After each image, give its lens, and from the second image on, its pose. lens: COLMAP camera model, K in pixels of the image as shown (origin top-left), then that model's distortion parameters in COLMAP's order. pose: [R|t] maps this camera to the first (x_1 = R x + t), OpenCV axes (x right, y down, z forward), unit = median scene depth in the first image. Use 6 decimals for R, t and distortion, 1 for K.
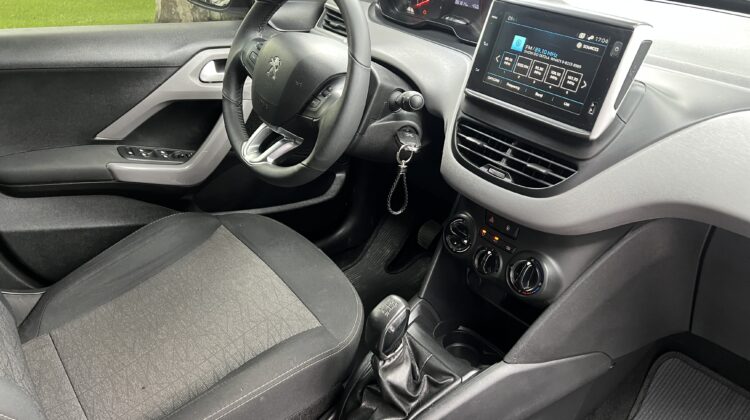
lens RADIAL K [[579.1, 0, 375.0], [0, 579.1, 210.0], [0, 0, 1]] dist [0.076171, -0.097946]
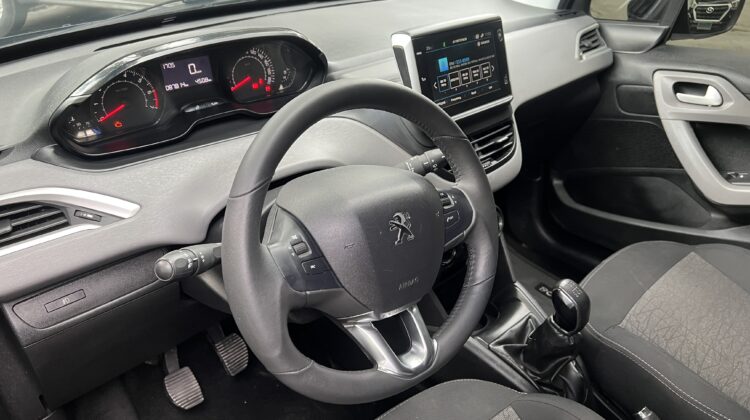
lens RADIAL K [[593.4, 0, 375.0], [0, 593.4, 210.0], [0, 0, 1]] dist [0.039037, 0.000638]
pose [[-0.077342, -0.512805, 0.855014, -0.840565], [0.487380, 0.728684, 0.481124, -0.681793], [-0.869758, 0.453927, 0.193573, 1.006078]]
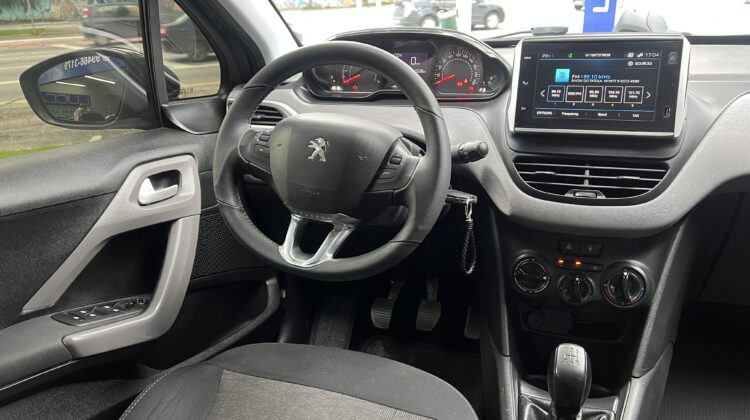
lens RADIAL K [[579.1, 0, 375.0], [0, 579.1, 210.0], [0, 0, 1]] dist [0.076171, -0.097946]
pose [[0.853447, -0.232764, 0.466314, -0.596753], [0.312216, 0.944750, -0.099839, -0.051739], [-0.417311, 0.230798, 0.878967, 0.255028]]
